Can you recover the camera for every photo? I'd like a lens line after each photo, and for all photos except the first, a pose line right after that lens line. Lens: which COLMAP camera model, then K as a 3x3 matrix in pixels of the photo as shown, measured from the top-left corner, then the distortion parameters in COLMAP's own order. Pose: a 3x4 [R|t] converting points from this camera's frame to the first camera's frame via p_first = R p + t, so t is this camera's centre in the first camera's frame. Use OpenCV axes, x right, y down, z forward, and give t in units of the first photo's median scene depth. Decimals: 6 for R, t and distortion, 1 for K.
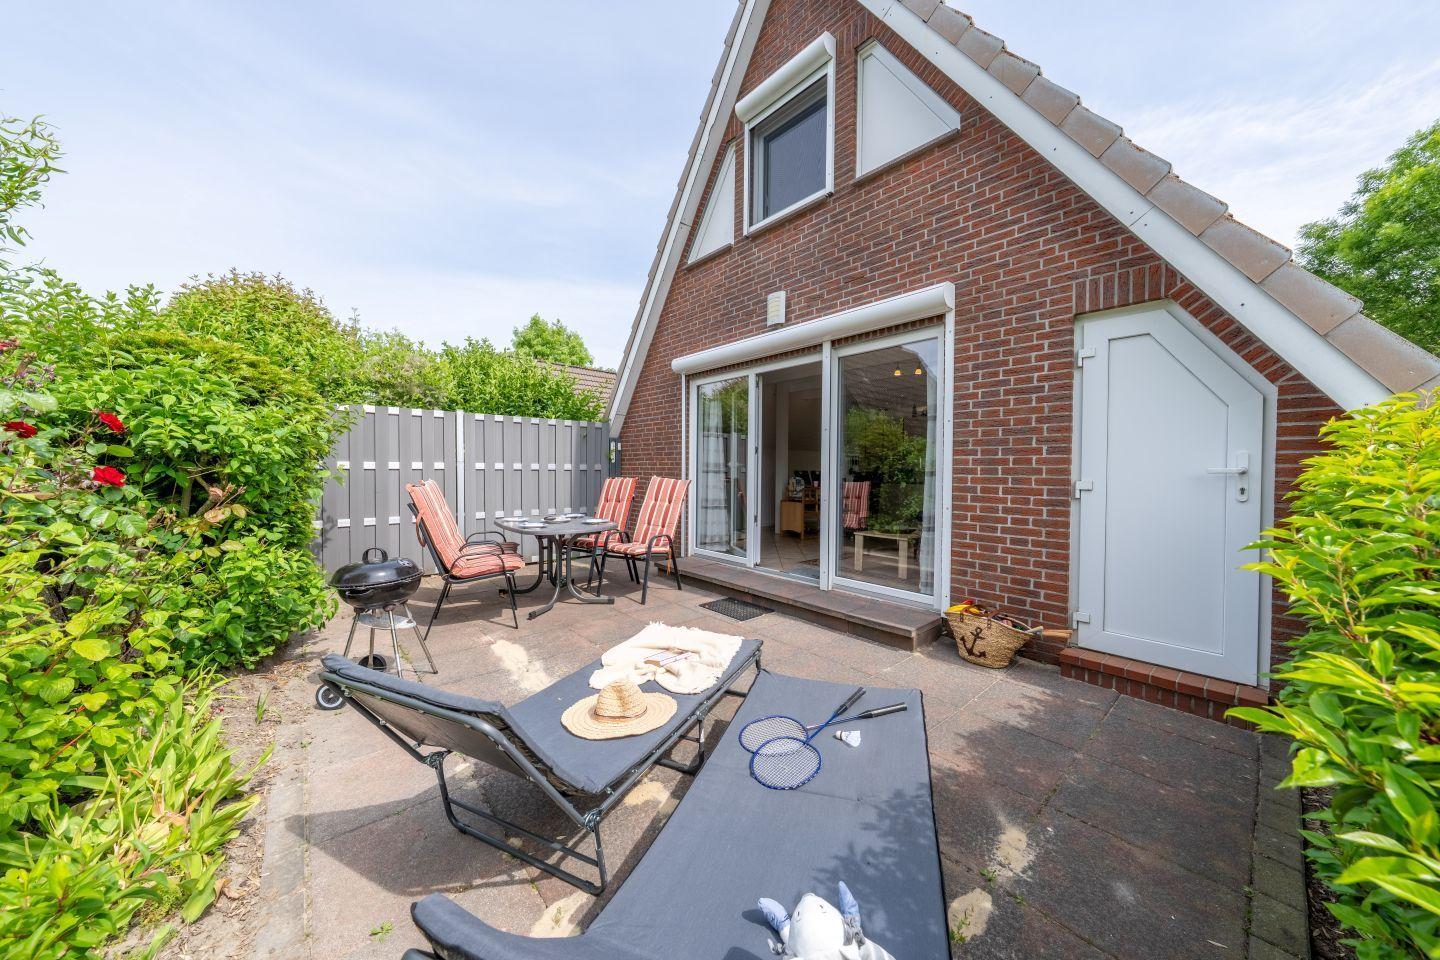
lens RADIAL K [[440.2, 0, 707.5], [0, 440.2, 476.9], [0, 0, 1]] dist [0.000526, -0.000286]
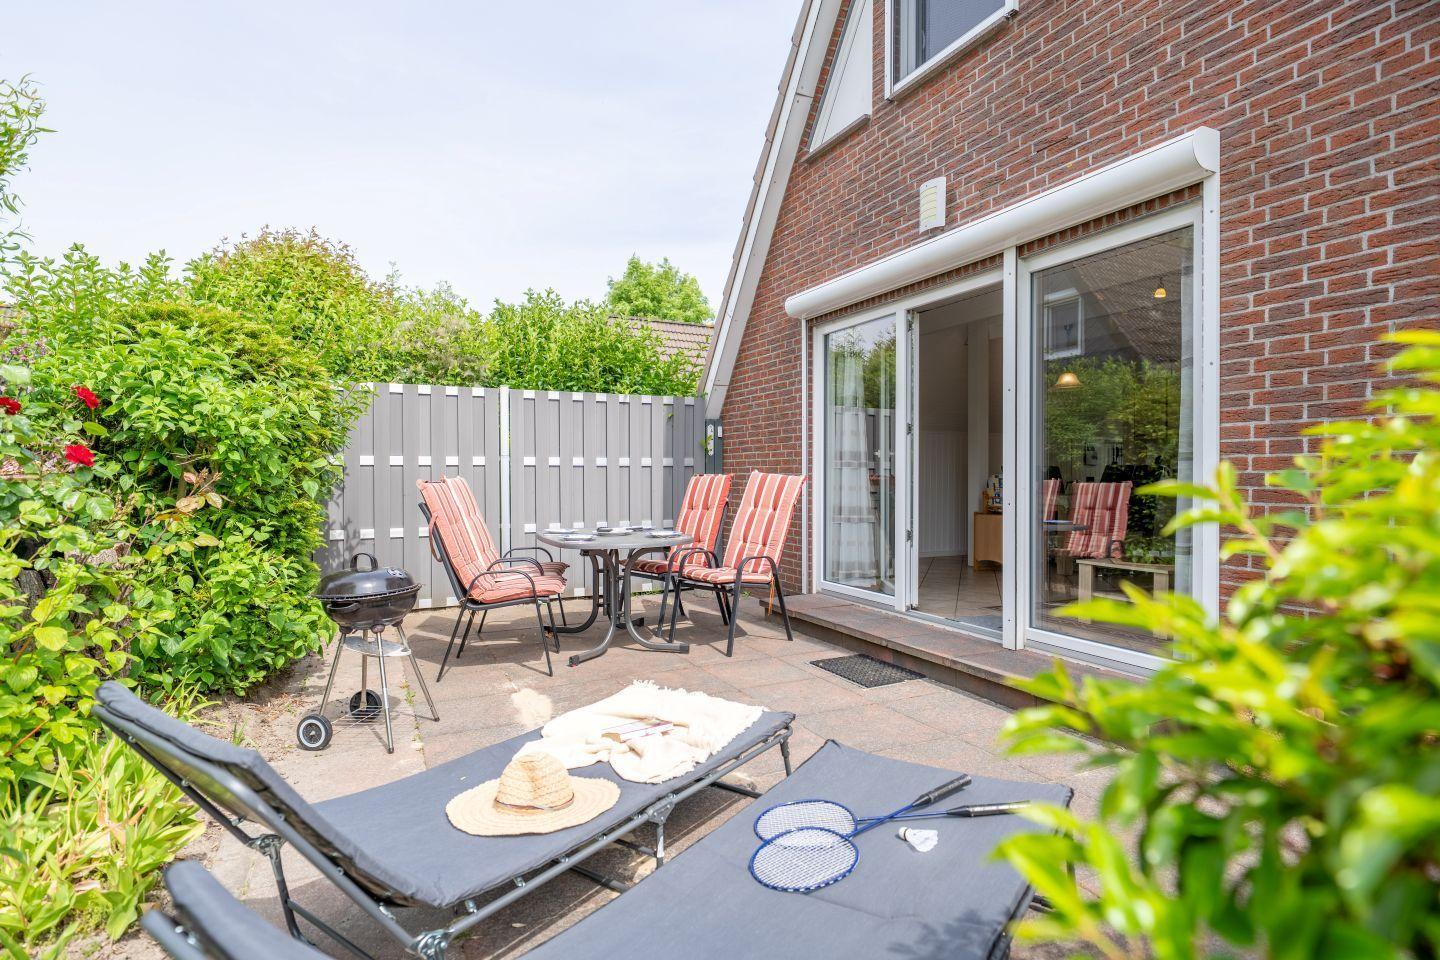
lens RADIAL K [[666.7, 0, 722.2], [0, 666.7, 475.4], [0, 0, 1]] dist [-0.000781, 0.000656]
pose [[0.971301, -0.006930, -0.237754, 0.127674], [0.004108, 0.999915, -0.012363, 0.030796], [0.237820, 0.011032, 0.971247, -0.012864]]
